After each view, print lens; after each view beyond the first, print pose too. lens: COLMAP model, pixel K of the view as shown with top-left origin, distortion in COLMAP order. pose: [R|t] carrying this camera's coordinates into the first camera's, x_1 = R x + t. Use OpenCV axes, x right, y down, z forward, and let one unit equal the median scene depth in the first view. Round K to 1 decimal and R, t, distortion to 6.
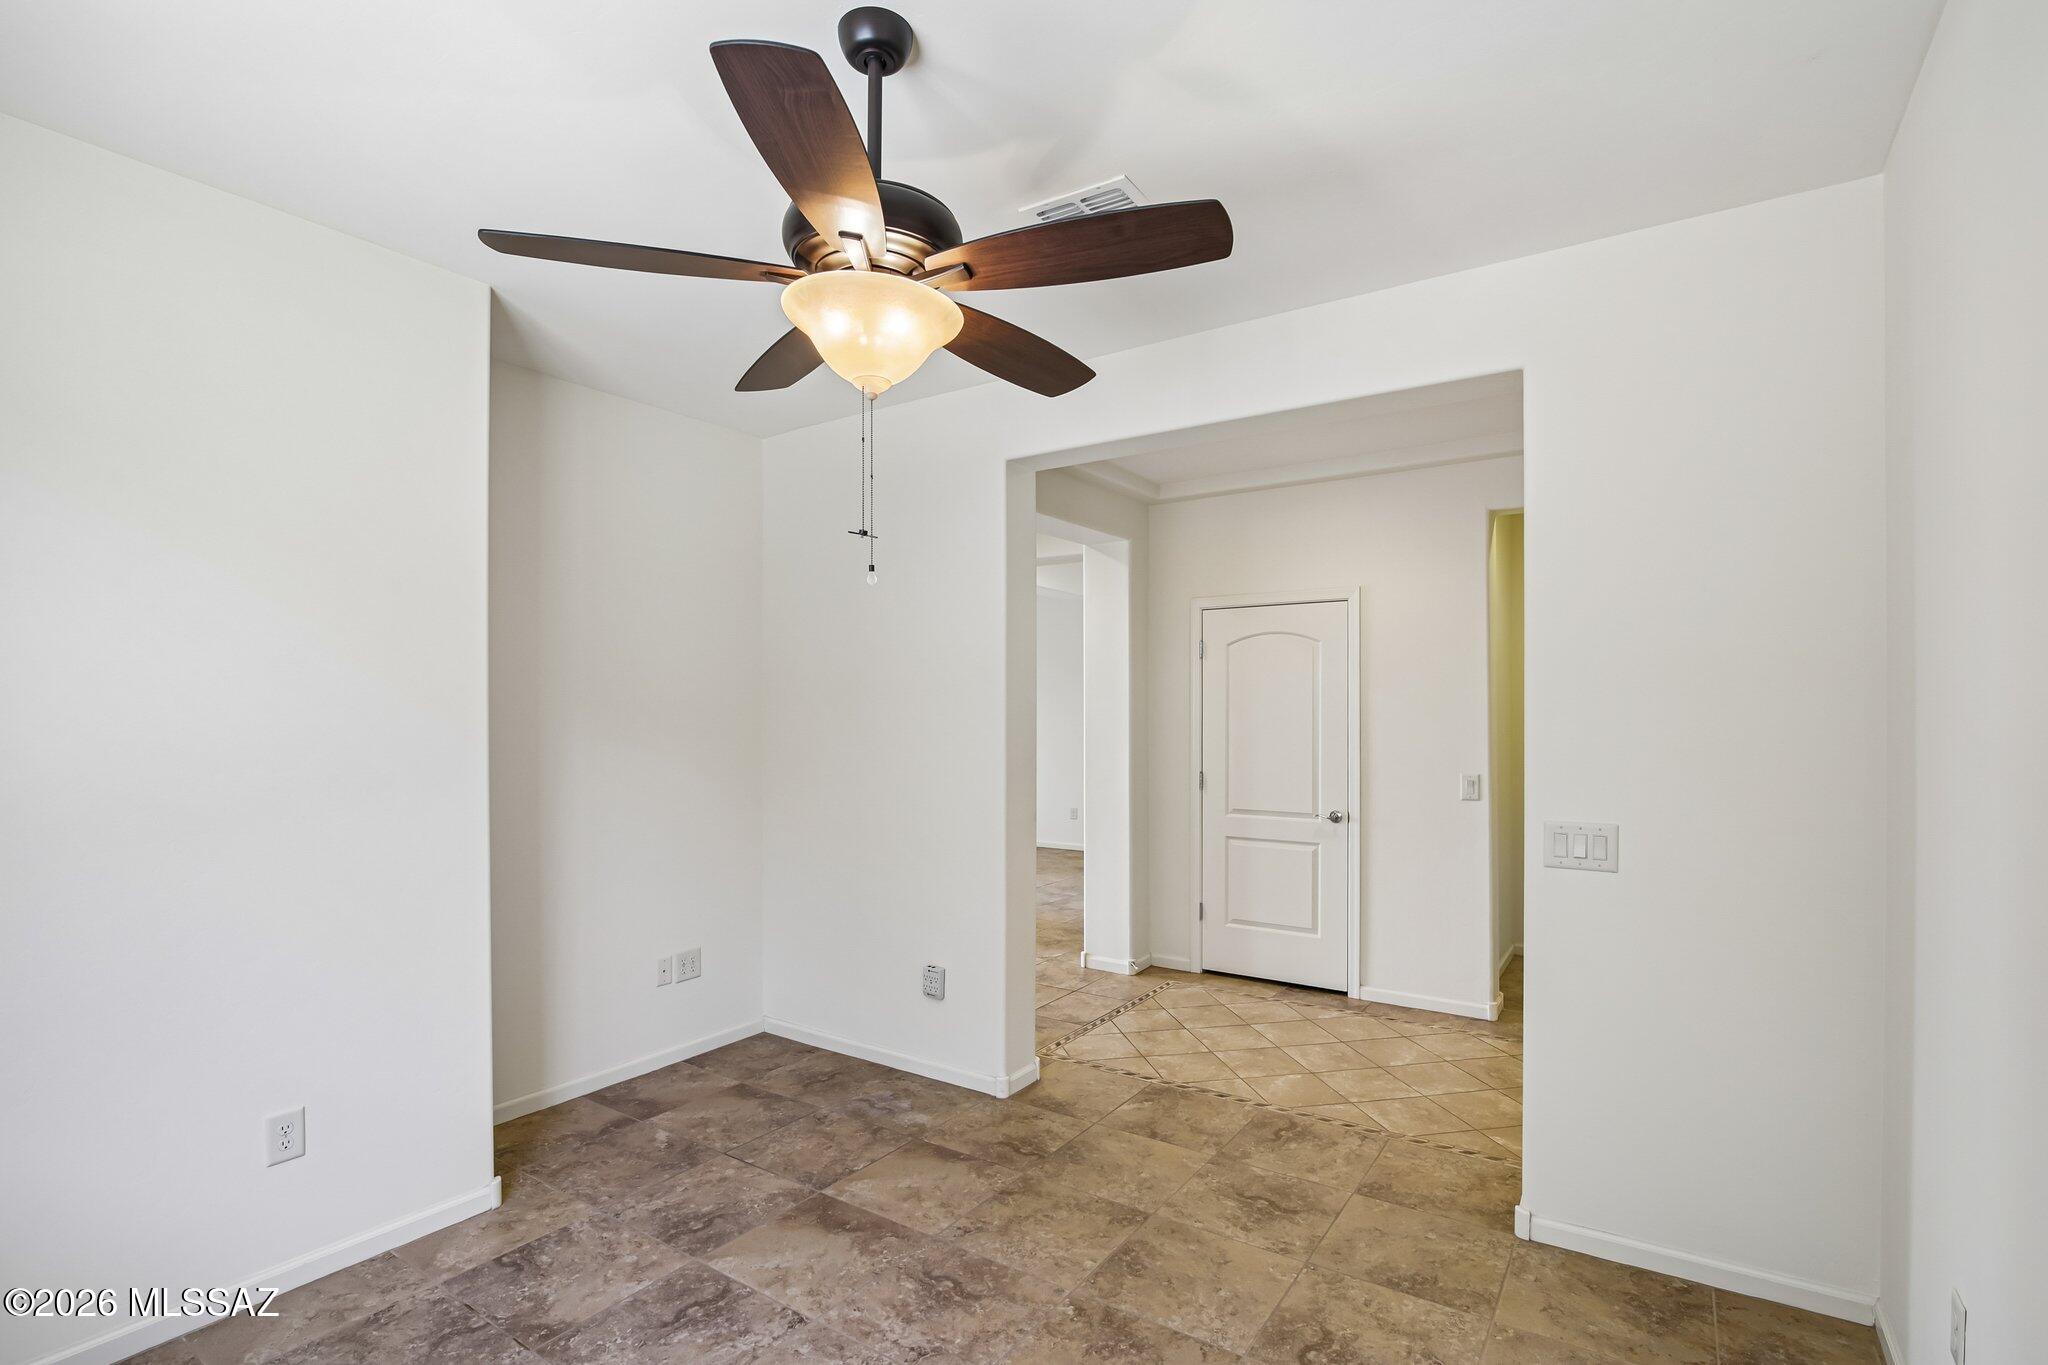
lens RADIAL K [[951.5, 0, 1027.3], [0, 951.5, 693.2], [0, 0, 1]] dist [-0.020989, 0.001920]
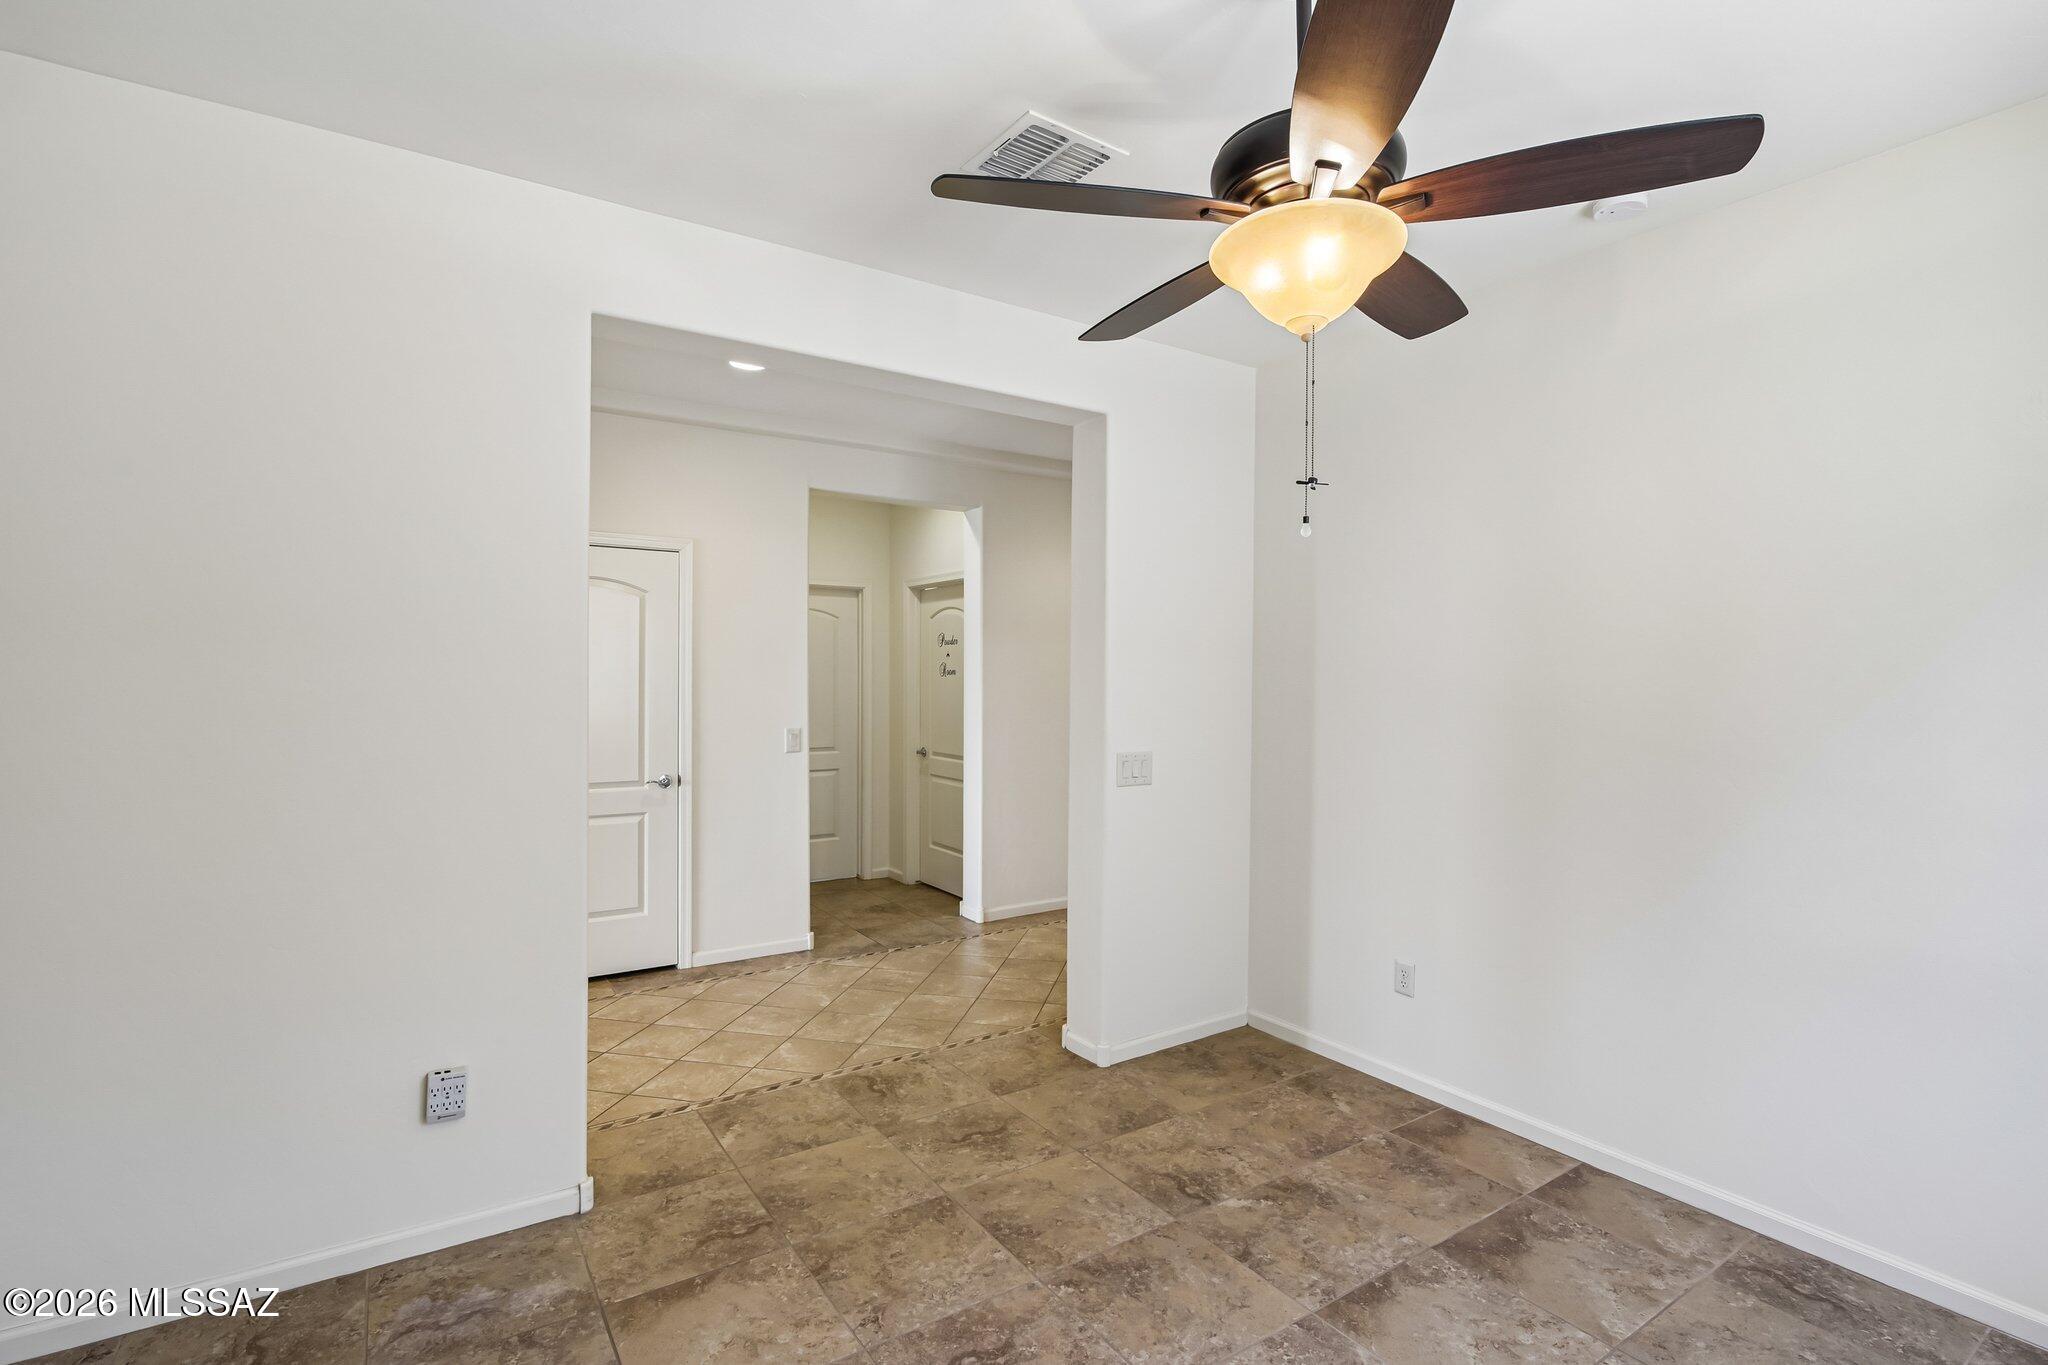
lens RADIAL K [[951.5, 0, 1026.0], [0, 951.5, 661.8], [0, 0, 1]] dist [-0.020989, 0.001920]
pose [[0.390214, 0.013660, 0.920623, -0.768424], [-0.024975, 0.999679, -0.004247, 0.014156], [-0.920386, -0.021335, 0.390430, 0.595524]]
